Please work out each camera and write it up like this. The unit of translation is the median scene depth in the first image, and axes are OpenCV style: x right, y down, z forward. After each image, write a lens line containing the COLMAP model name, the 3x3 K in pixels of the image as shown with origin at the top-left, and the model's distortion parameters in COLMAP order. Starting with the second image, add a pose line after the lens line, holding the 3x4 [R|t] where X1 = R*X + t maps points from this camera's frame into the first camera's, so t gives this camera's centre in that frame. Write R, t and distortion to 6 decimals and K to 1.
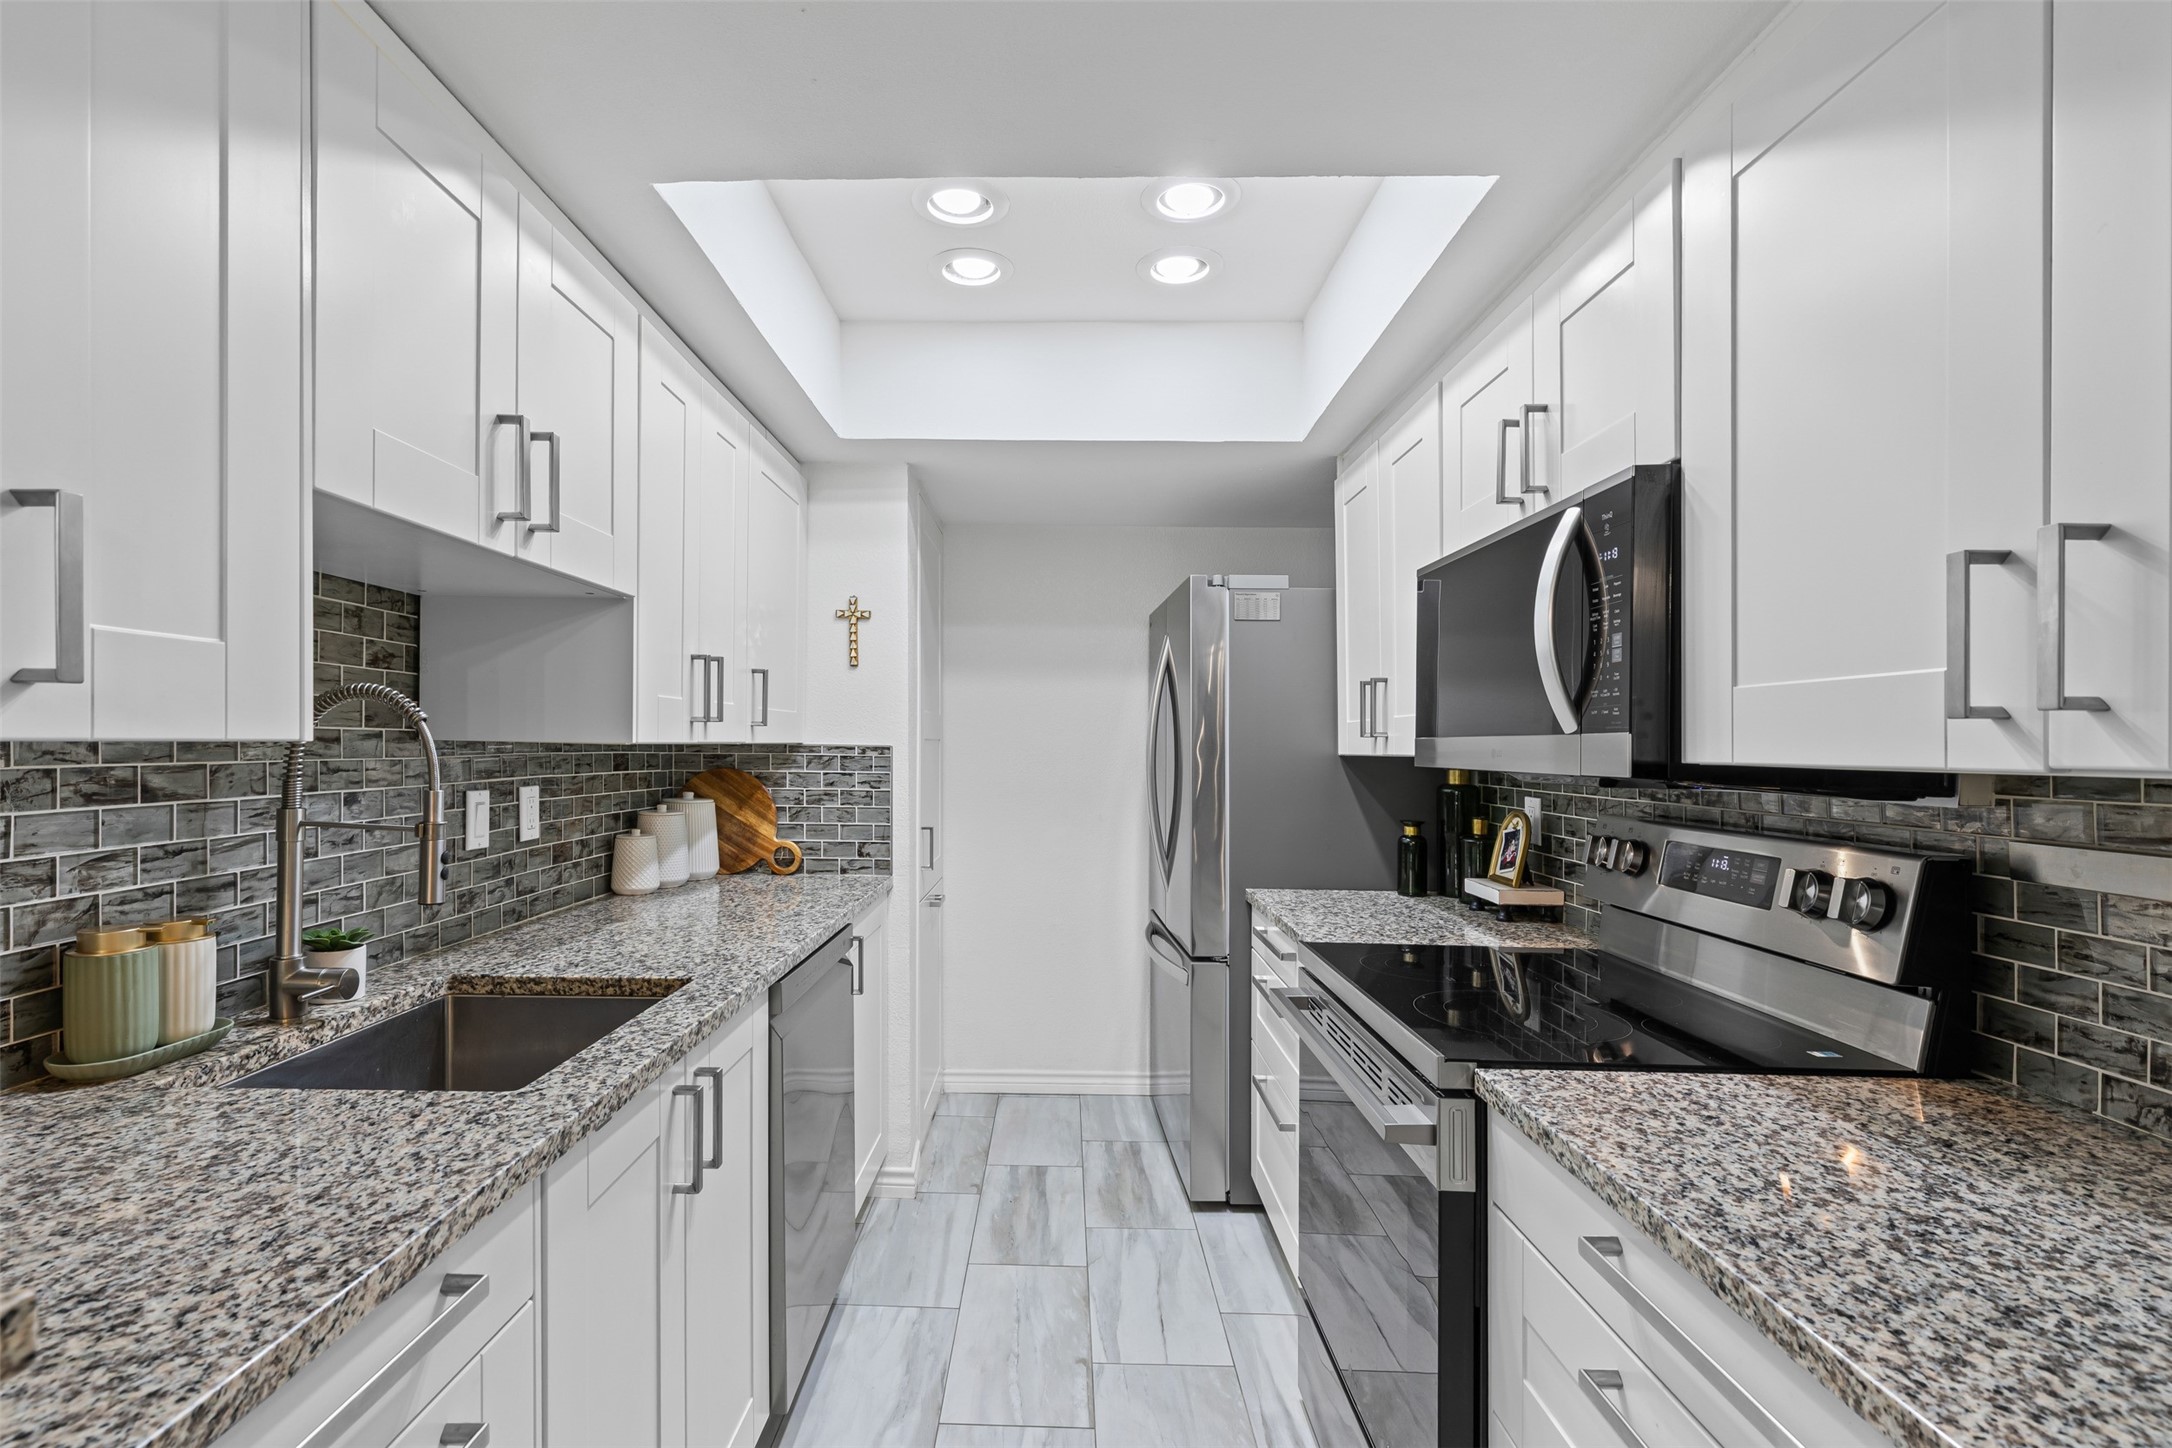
lens RADIAL K [[1013.6, 0, 1041.3], [0, 1013.6, 742.8], [0, 0, 1]] dist [0.006838, -0.000404]
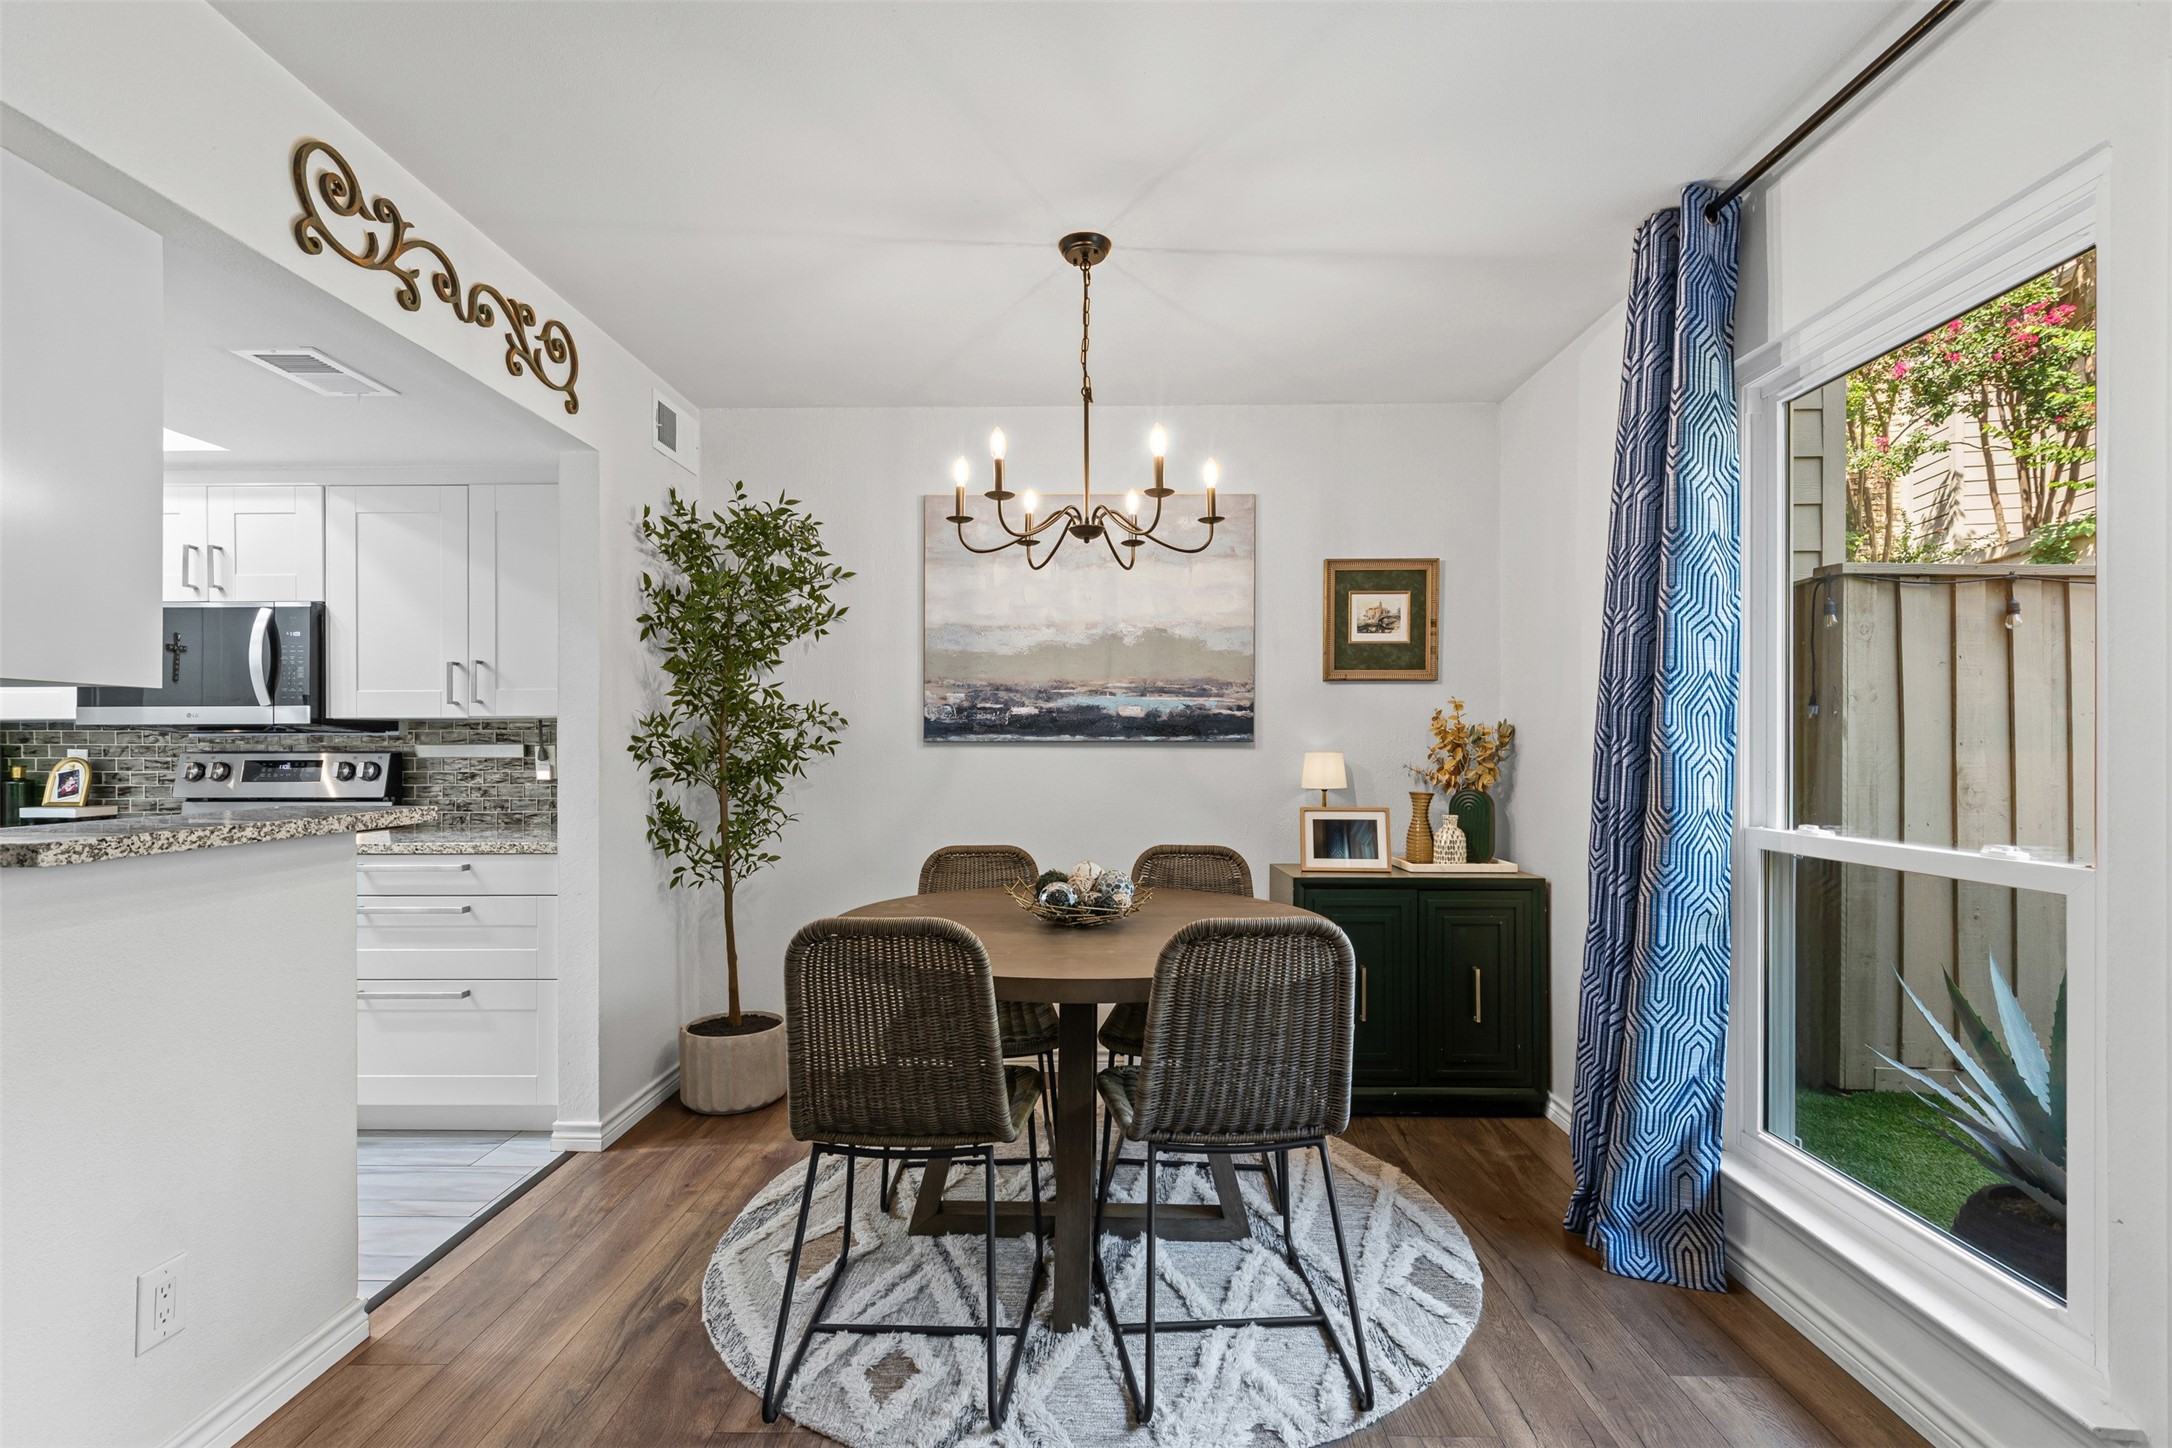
lens RADIAL K [[992.6, 0, 1086.3], [0, 992.6, 751.3], [0, 0, 1]] dist [0.005923, -0.000506]
pose [[-0.006802, -0.019686, 0.999783, -1.342425], [0.001166, 0.999805, 0.019695, 0.039562], [-0.999976, 0.001299, -0.006778, -0.648372]]
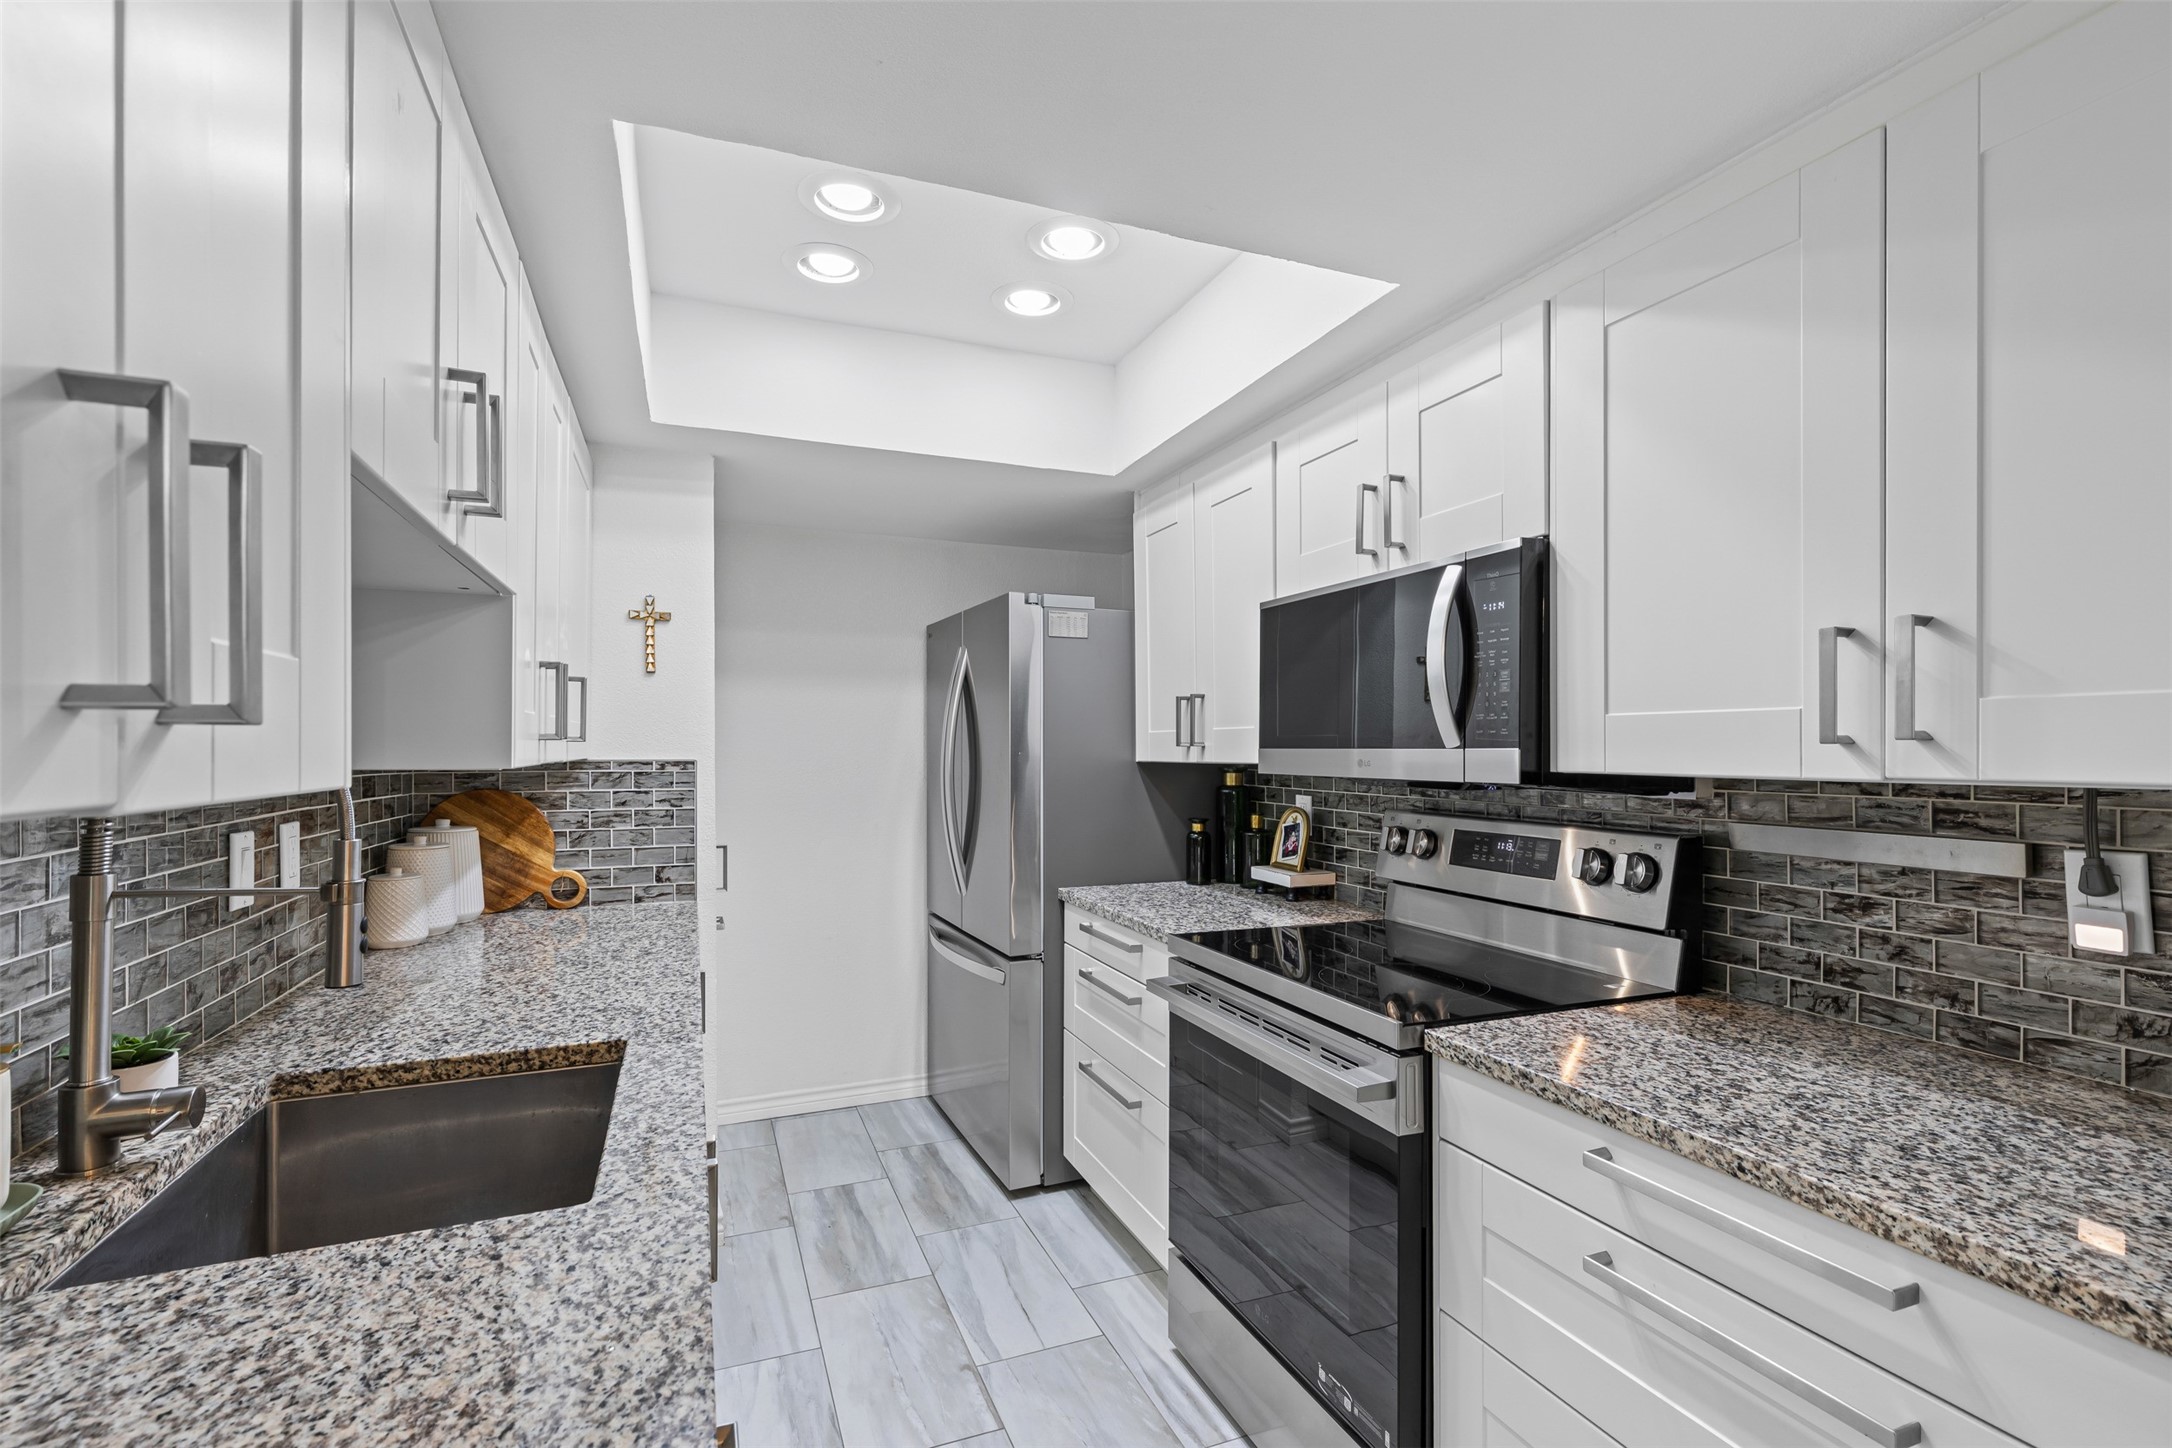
lens RADIAL K [[980.0, 0, 1079.9], [0, 980.0, 743.0], [0, 0, 1]] dist [0.006771, -0.000265]
pose [[0.919130, -0.010162, 0.393823, -0.277619], [0.009987, 0.999947, 0.002495, -0.017453], [-0.393828, 0.001640, 0.919183, 0.064555]]
